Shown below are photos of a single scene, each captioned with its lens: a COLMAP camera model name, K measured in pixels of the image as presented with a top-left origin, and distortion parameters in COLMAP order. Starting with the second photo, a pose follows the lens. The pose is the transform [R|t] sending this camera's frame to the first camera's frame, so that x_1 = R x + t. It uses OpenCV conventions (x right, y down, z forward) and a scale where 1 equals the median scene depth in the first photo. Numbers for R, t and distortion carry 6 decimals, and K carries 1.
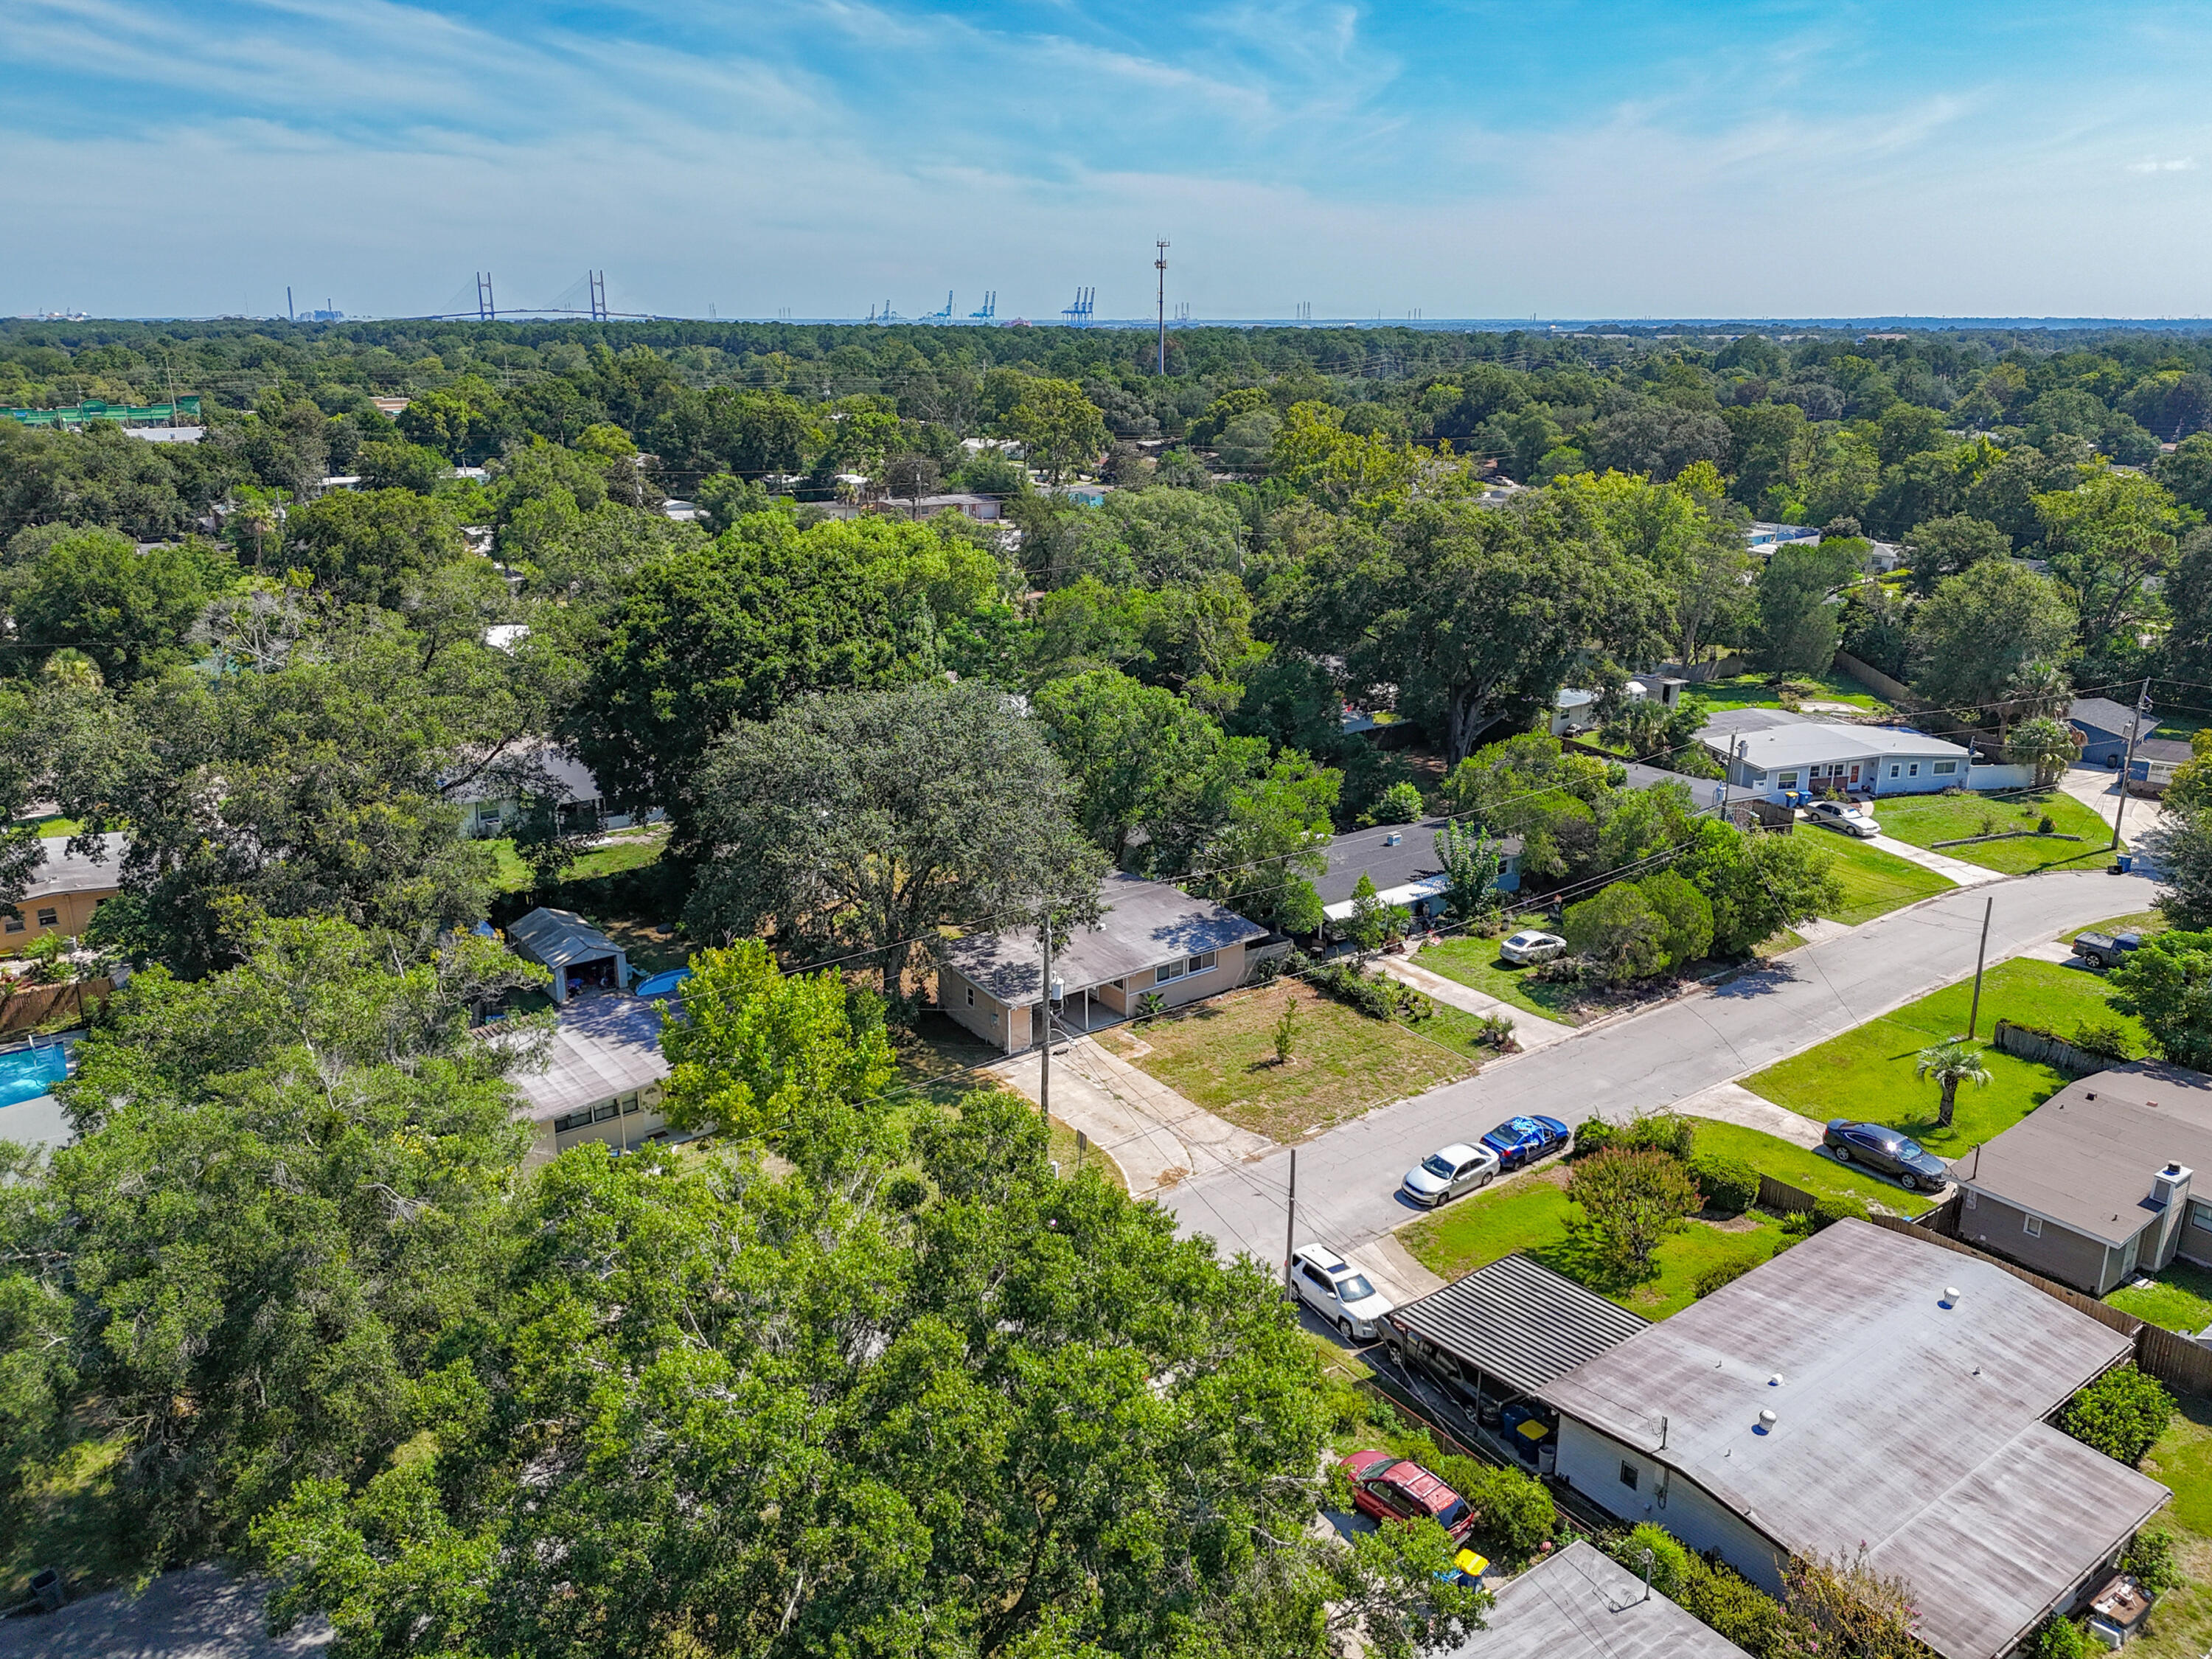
lens RADIAL K [[1656.0, 0, 1106.2], [0, 1656.0, 769.5], [0, 0, 1]] dist [0.080279, -0.074805]
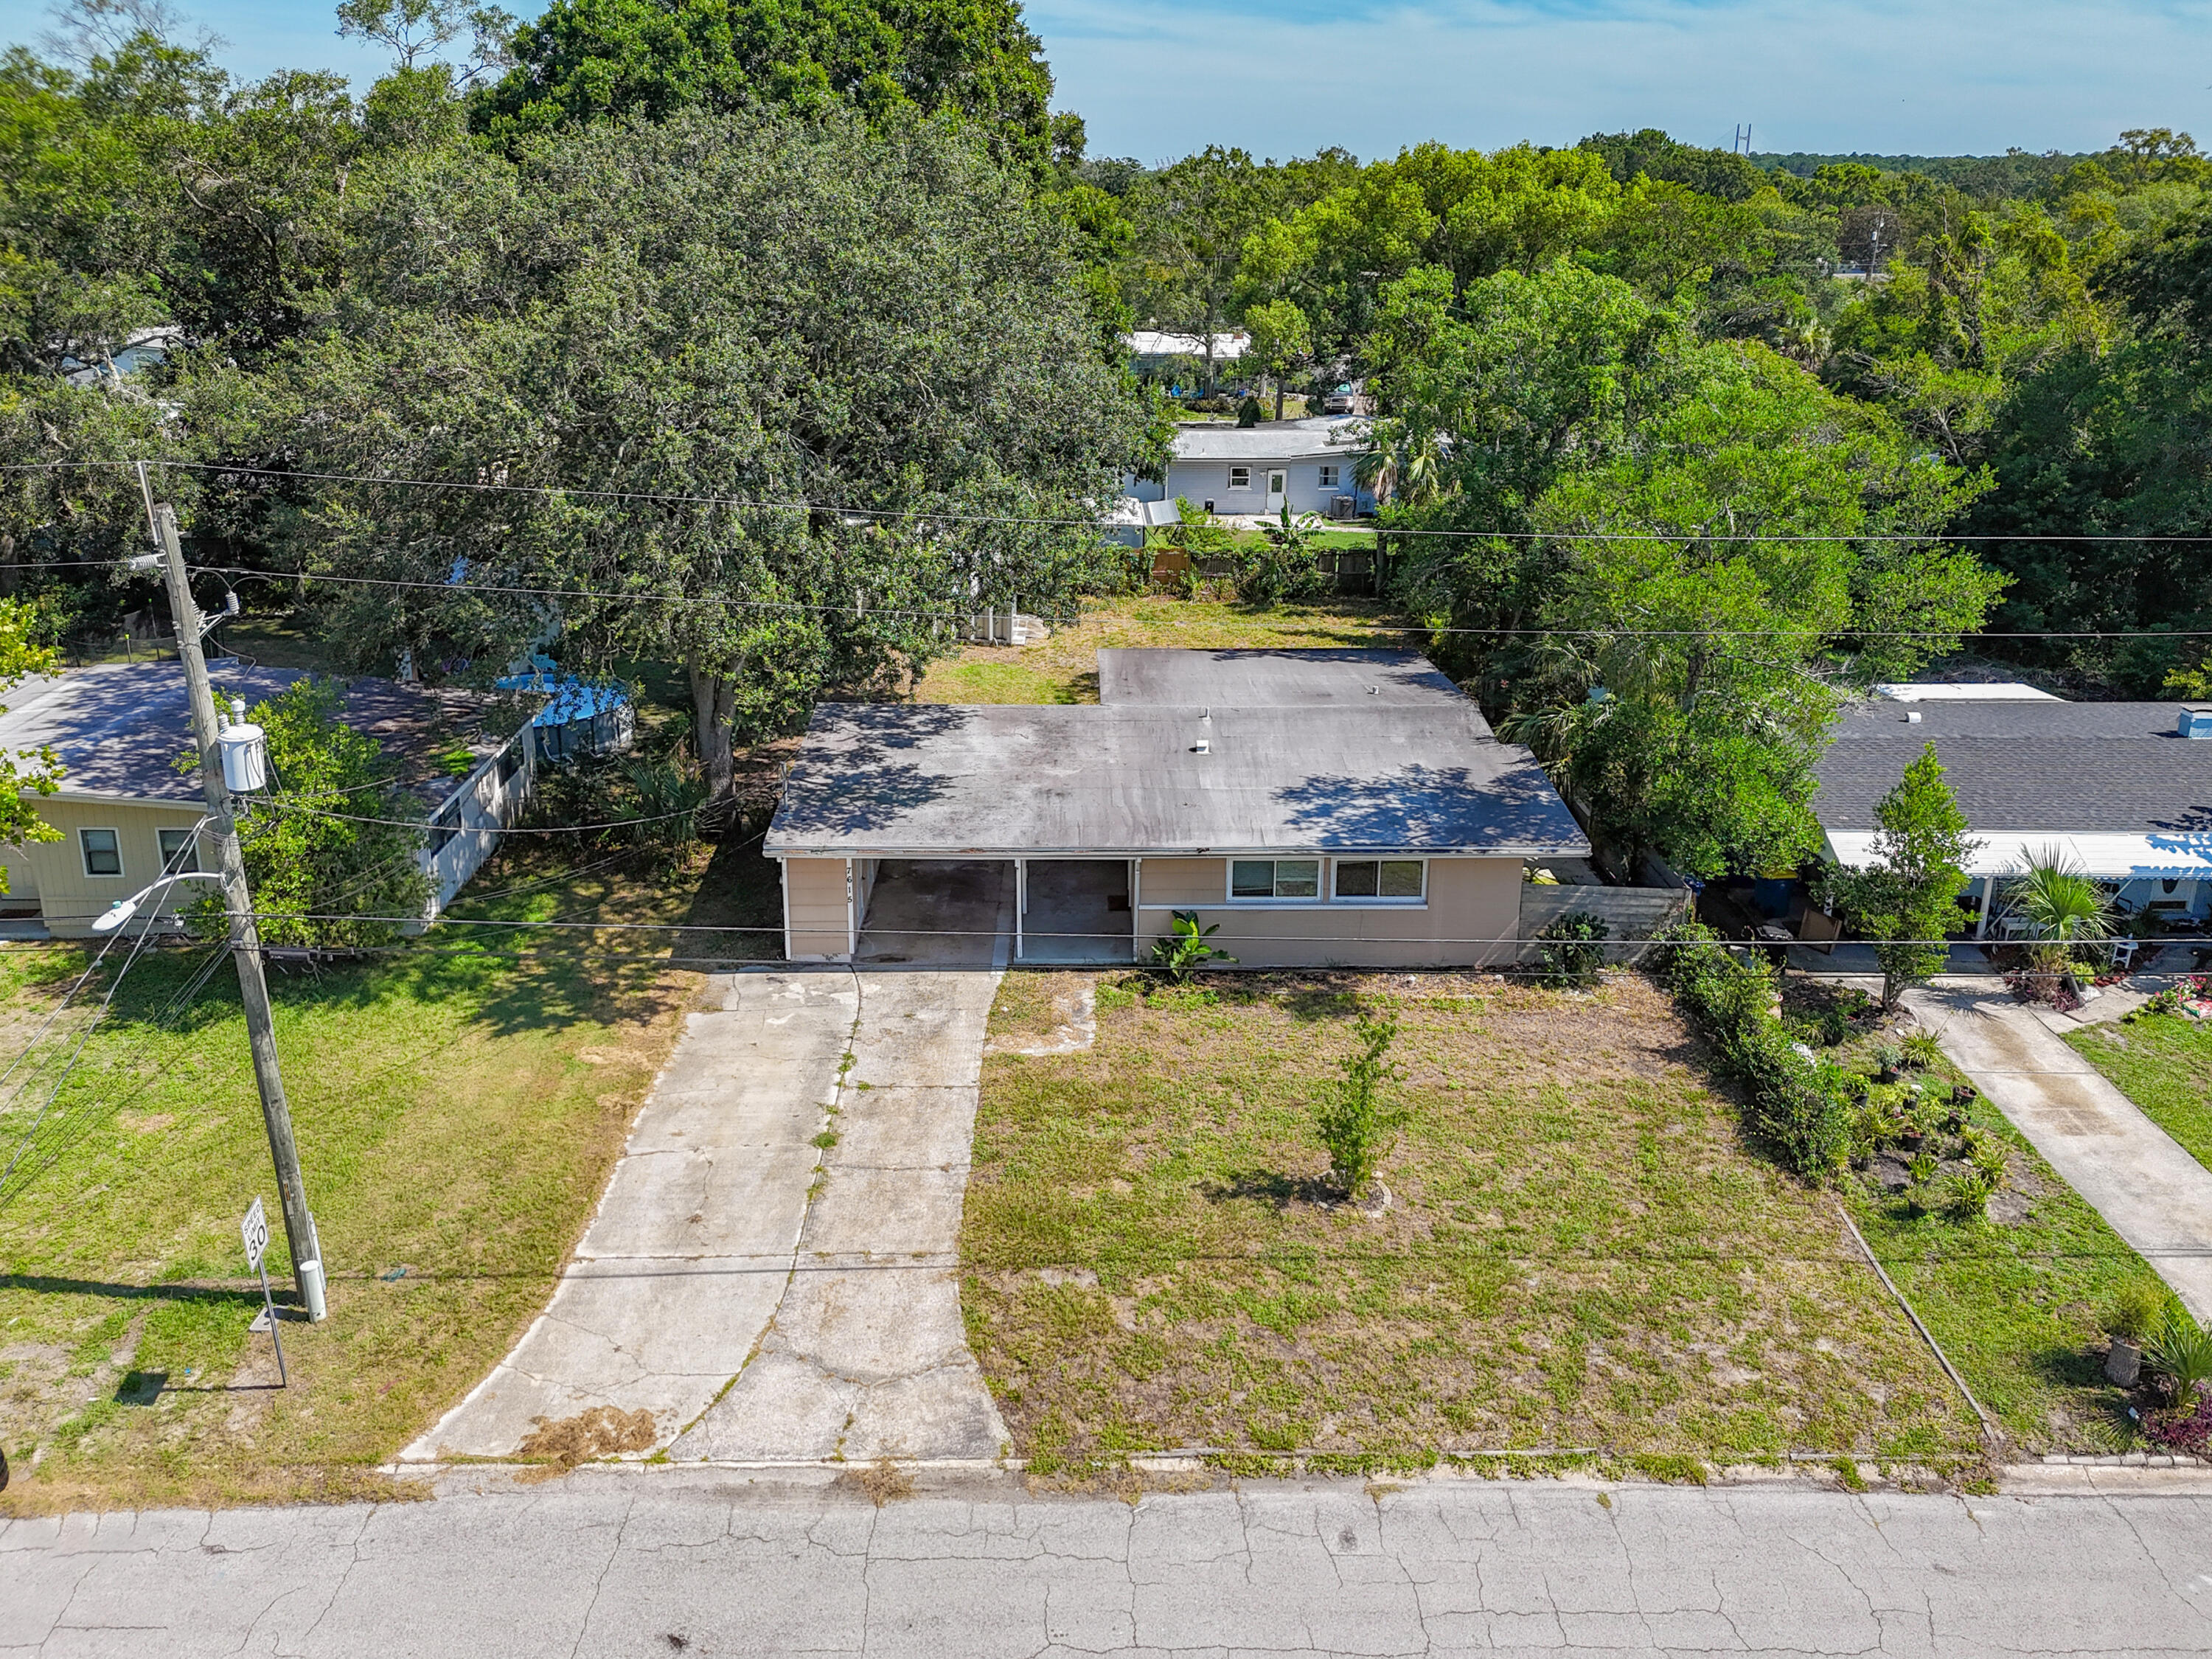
lens RADIAL K [[1656.0, 0, 1106.2], [0, 1656.0, 769.5], [0, 0, 1]] dist [0.080279, -0.074805]
pose [[0.811593, 0.201504, -0.548373, 0.212788], [-0.160417, 0.979421, 0.122478, 0.052179], [0.561768, -0.011434, 0.827216, 0.630126]]
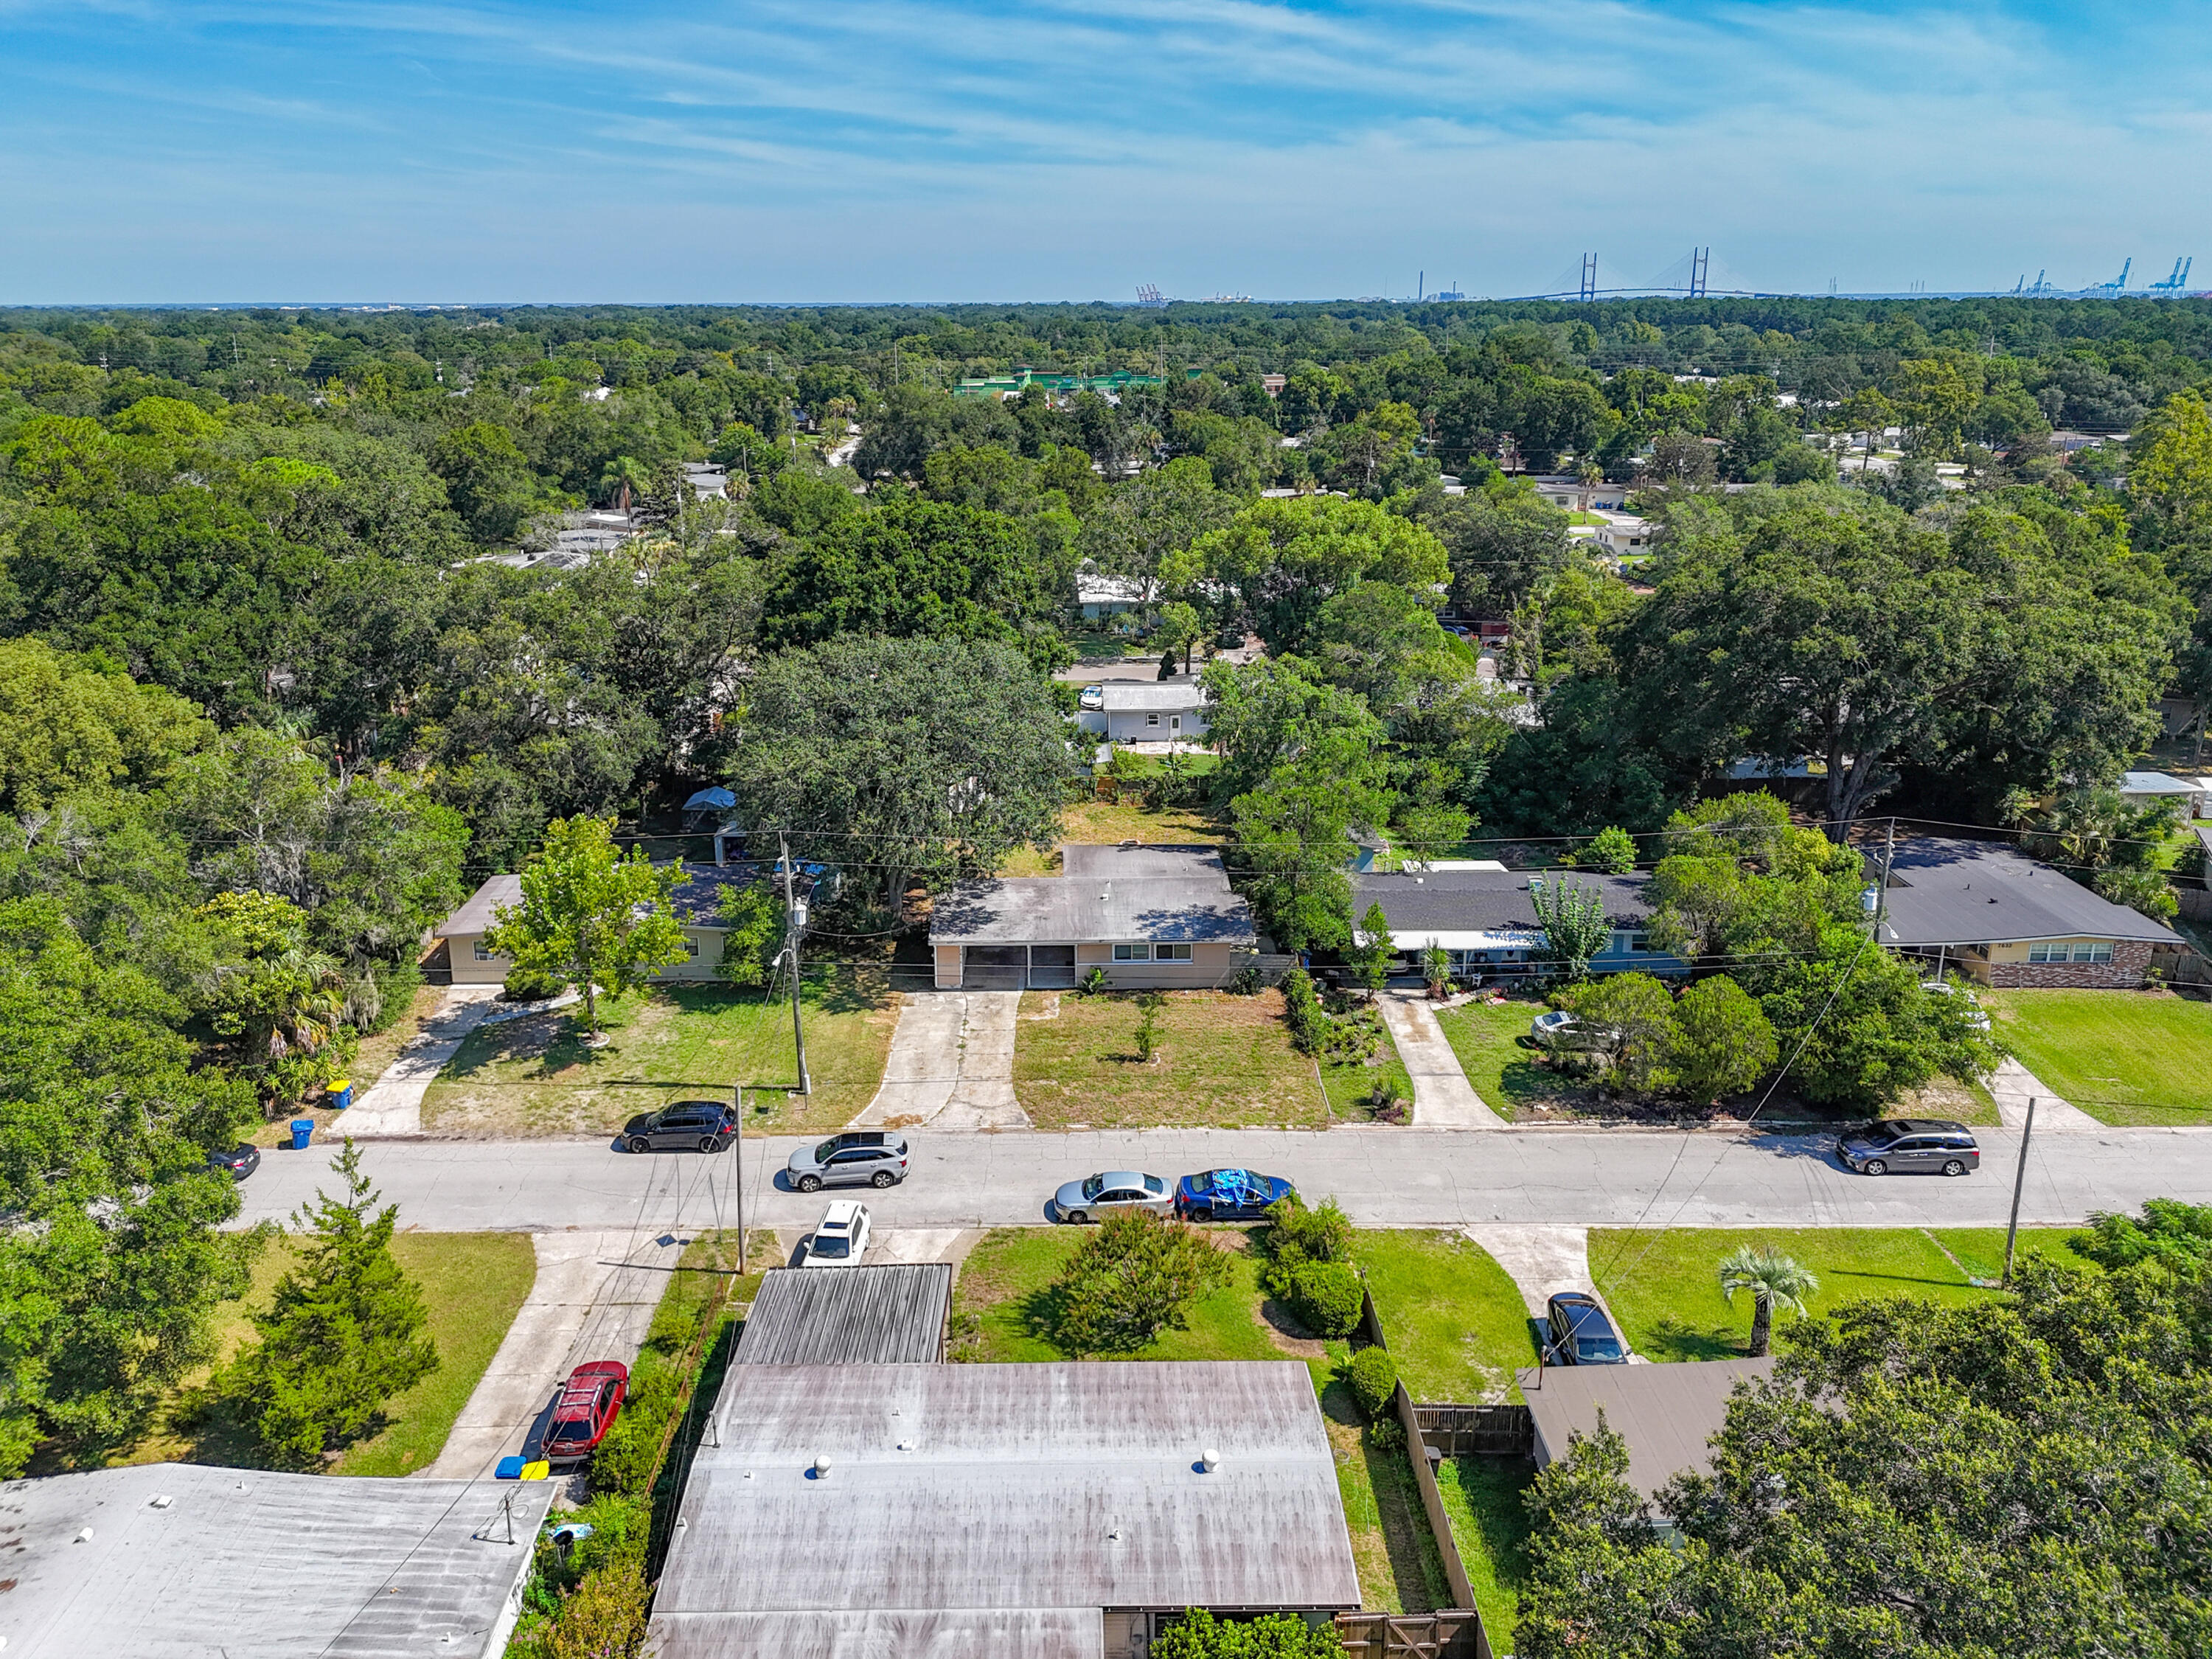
lens RADIAL K [[1652.2, 0, 1097.9], [0, 1652.2, 721.8], [0, 0, 1]] dist [0.103665, -0.076811]
pose [[0.814460, 0.143384, -0.562225, 0.544833], [-0.151680, 0.987905, 0.032217, -0.042527], [0.560044, 0.059039, 0.826357, 0.156047]]
